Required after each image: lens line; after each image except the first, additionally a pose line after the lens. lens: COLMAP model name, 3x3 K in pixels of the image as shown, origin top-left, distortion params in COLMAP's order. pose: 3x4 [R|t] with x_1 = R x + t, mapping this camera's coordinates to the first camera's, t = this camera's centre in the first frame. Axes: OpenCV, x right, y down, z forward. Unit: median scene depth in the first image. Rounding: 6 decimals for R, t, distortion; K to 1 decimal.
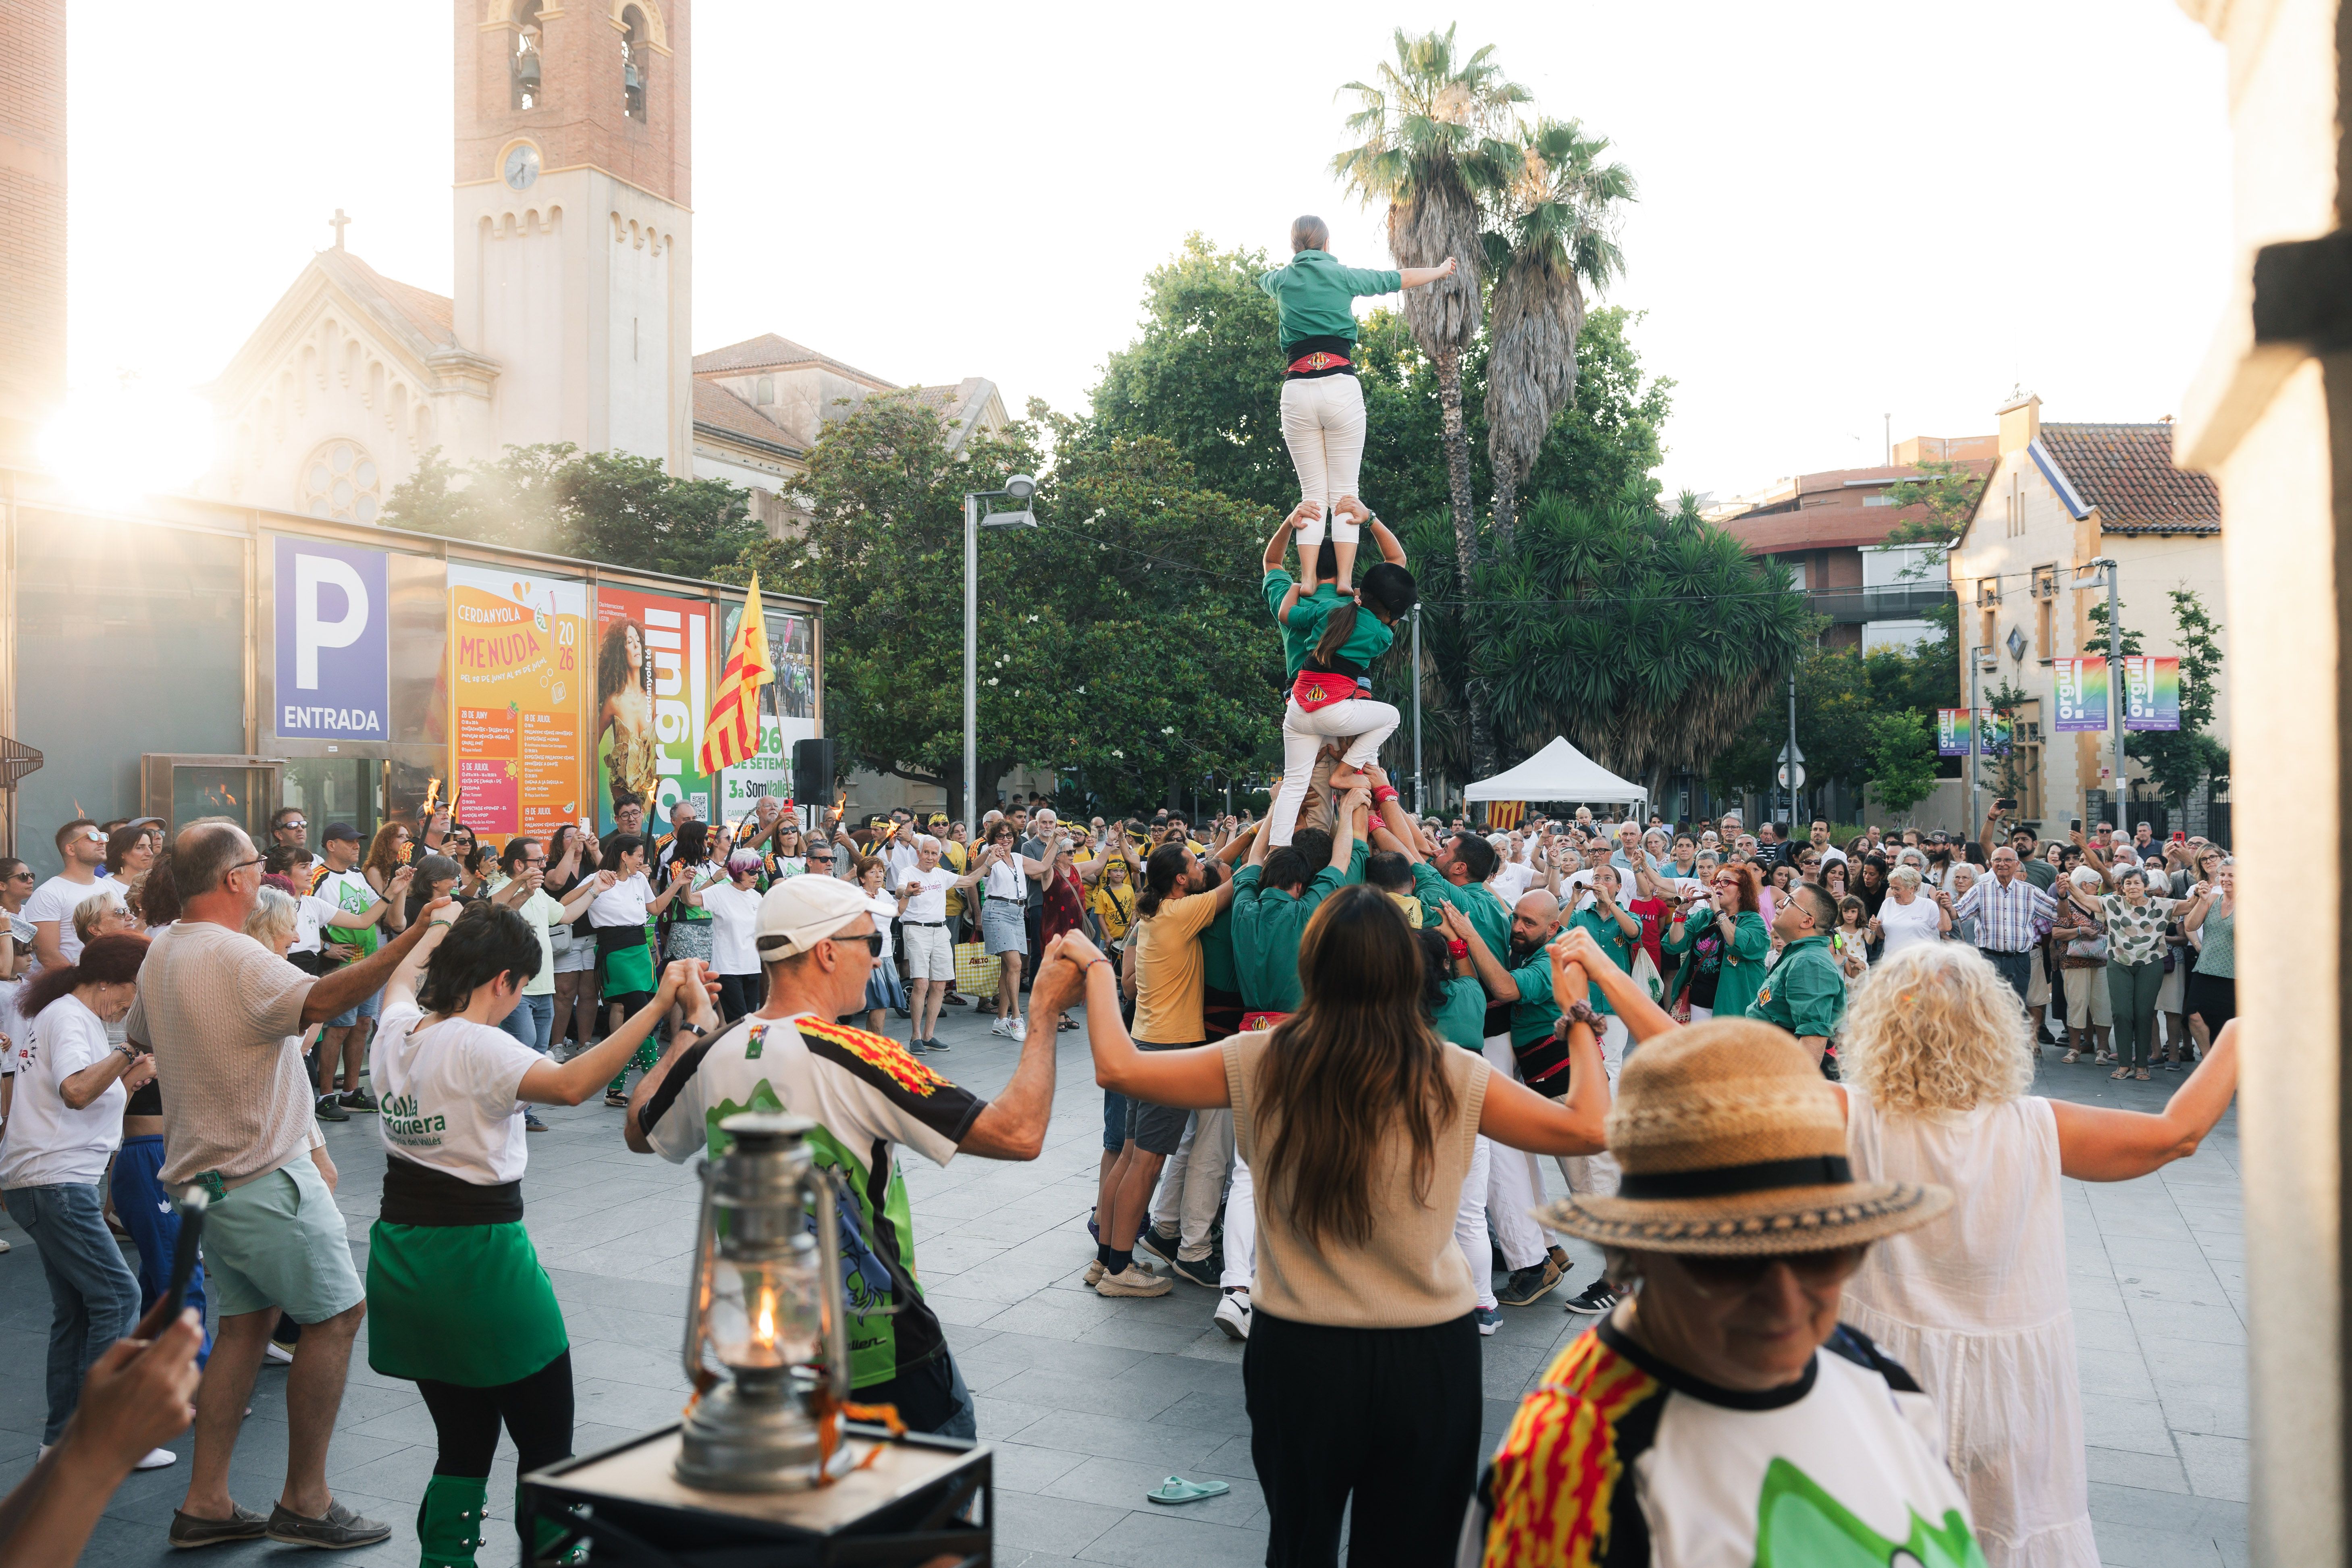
lens RADIAL K [[1992.7, 0, 1158.2], [0, 1992.7, 772.0], [0, 0, 1]] dist [0.003603, 0.003807]
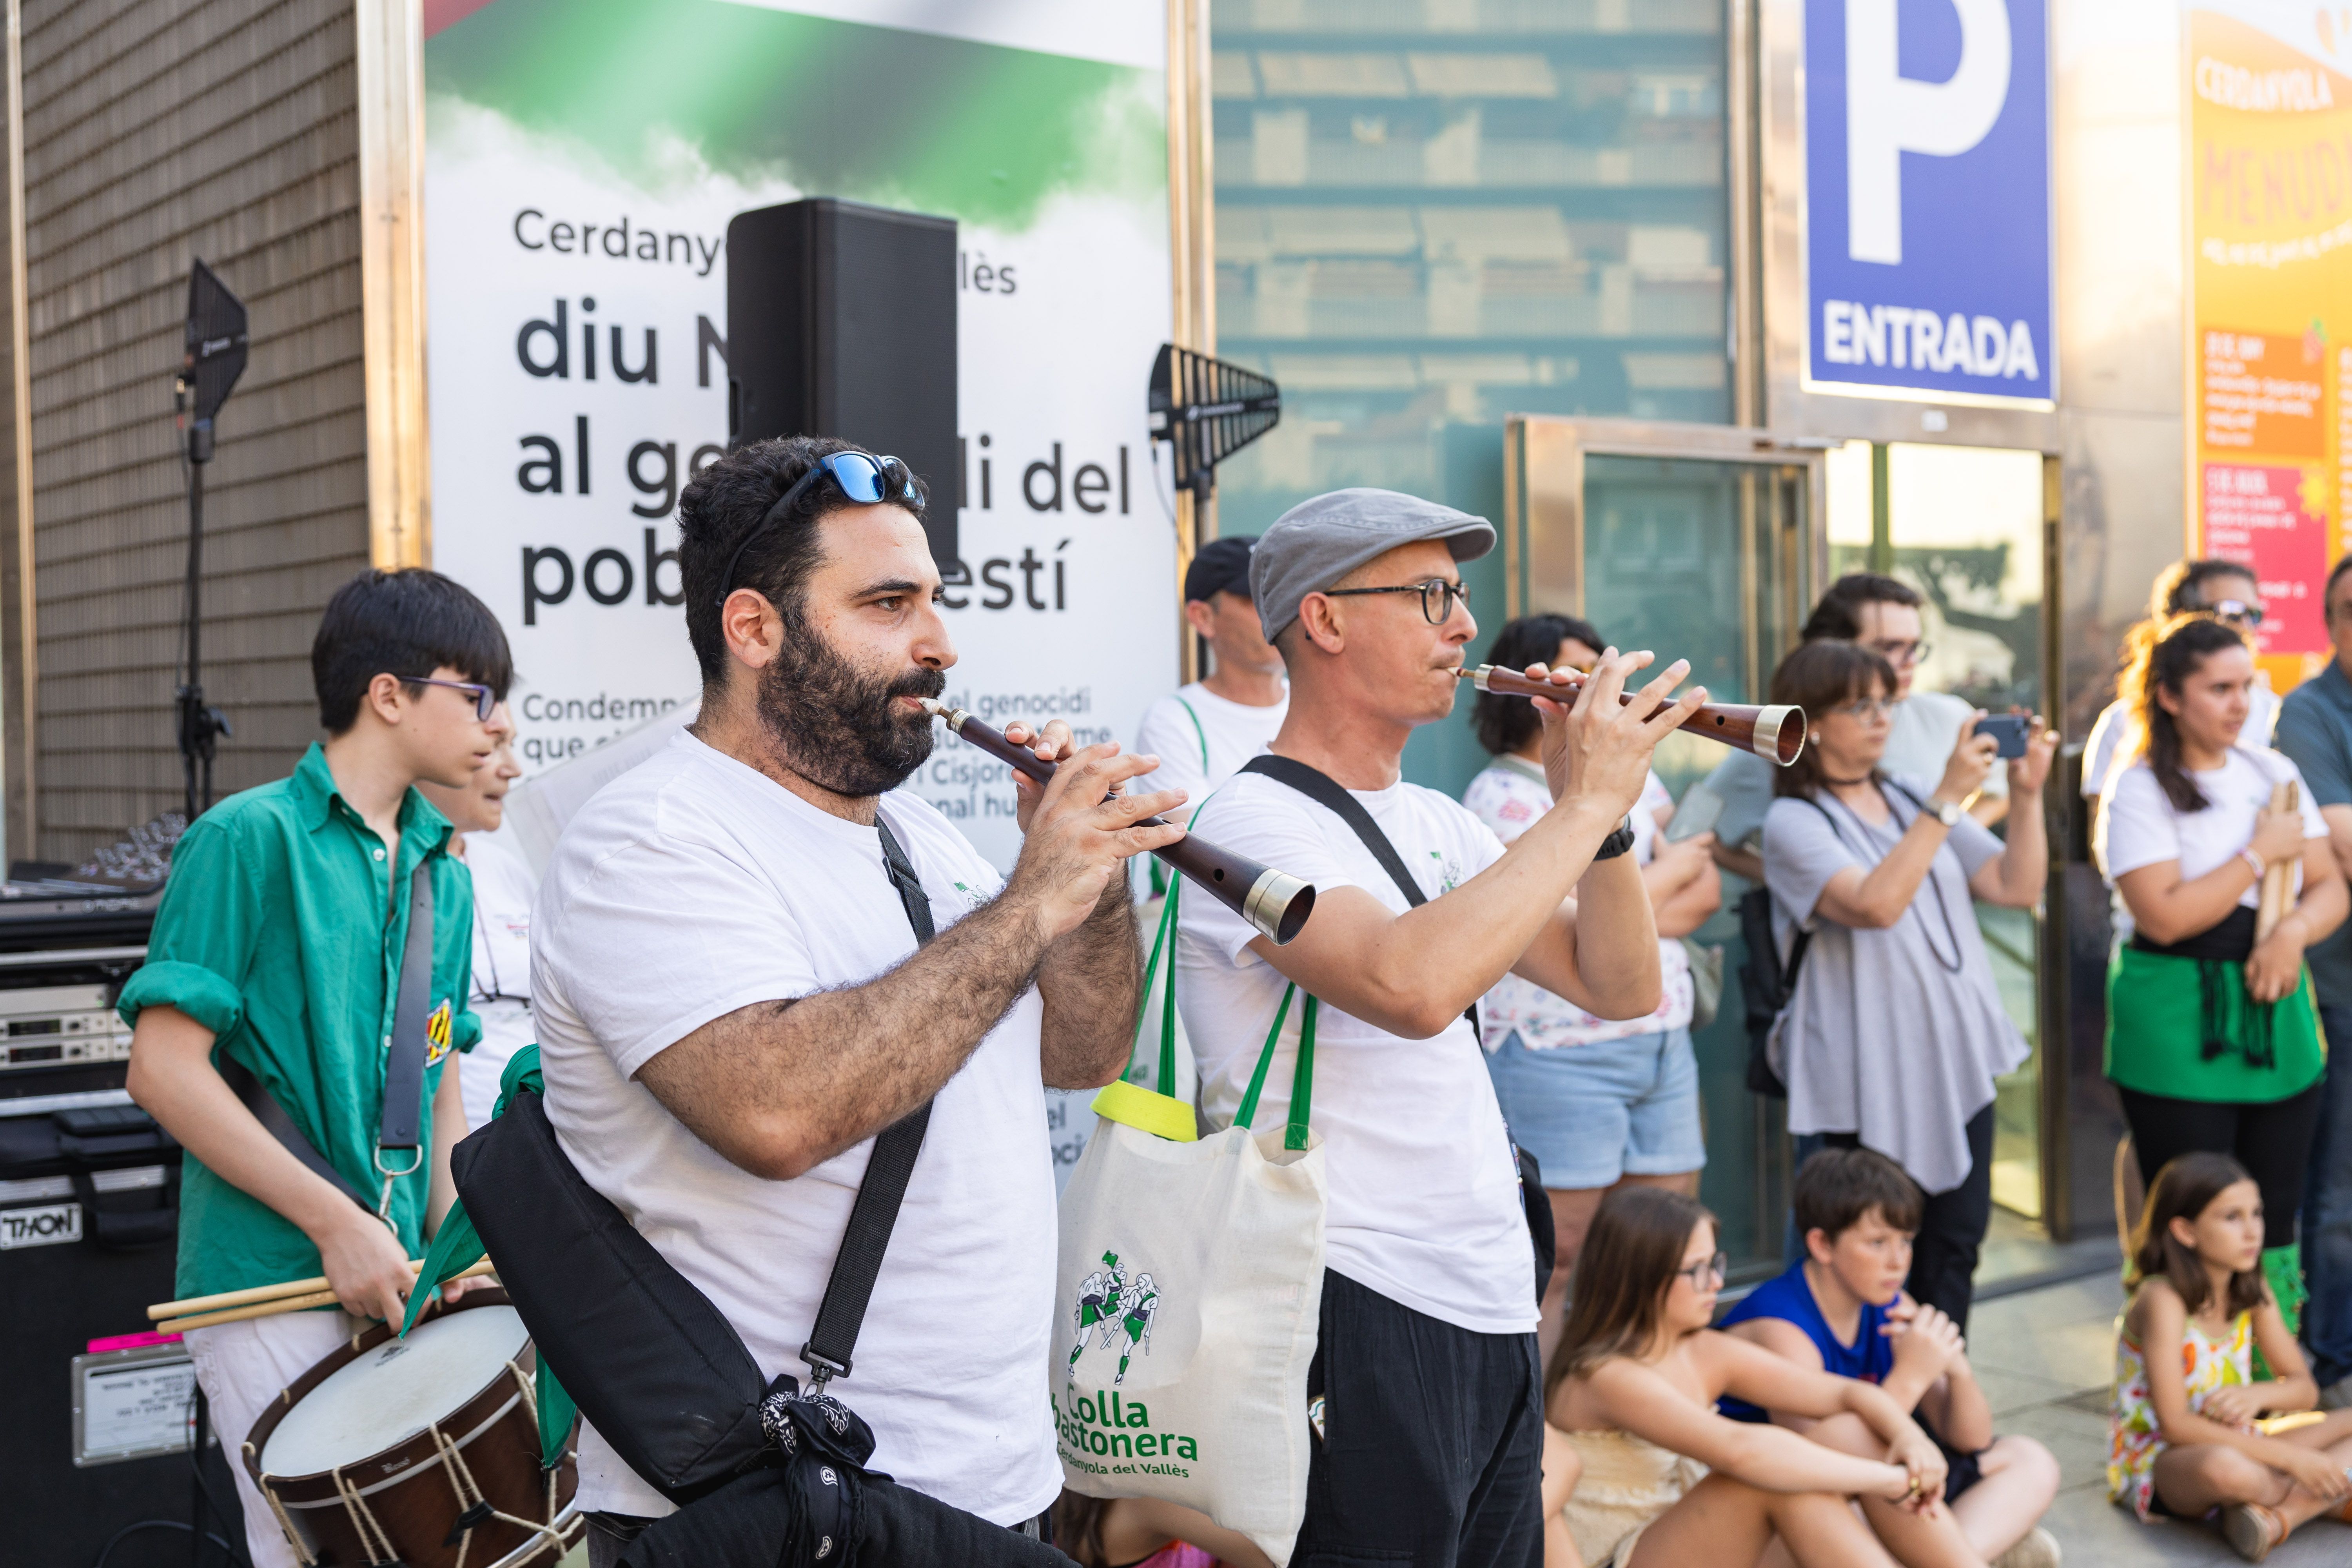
lens RADIAL K [[2848.0, 0, 1186.2], [0, 2848.0, 762.6], [0, 0, 1]] dist [-0.009518, 0.000000]
pose [[0.865006, -0.000663, -0.501761, -0.094827], [0.019662, 0.999276, 0.032576, 0.011623], [0.501376, -0.038044, 0.864393, 0.164117]]
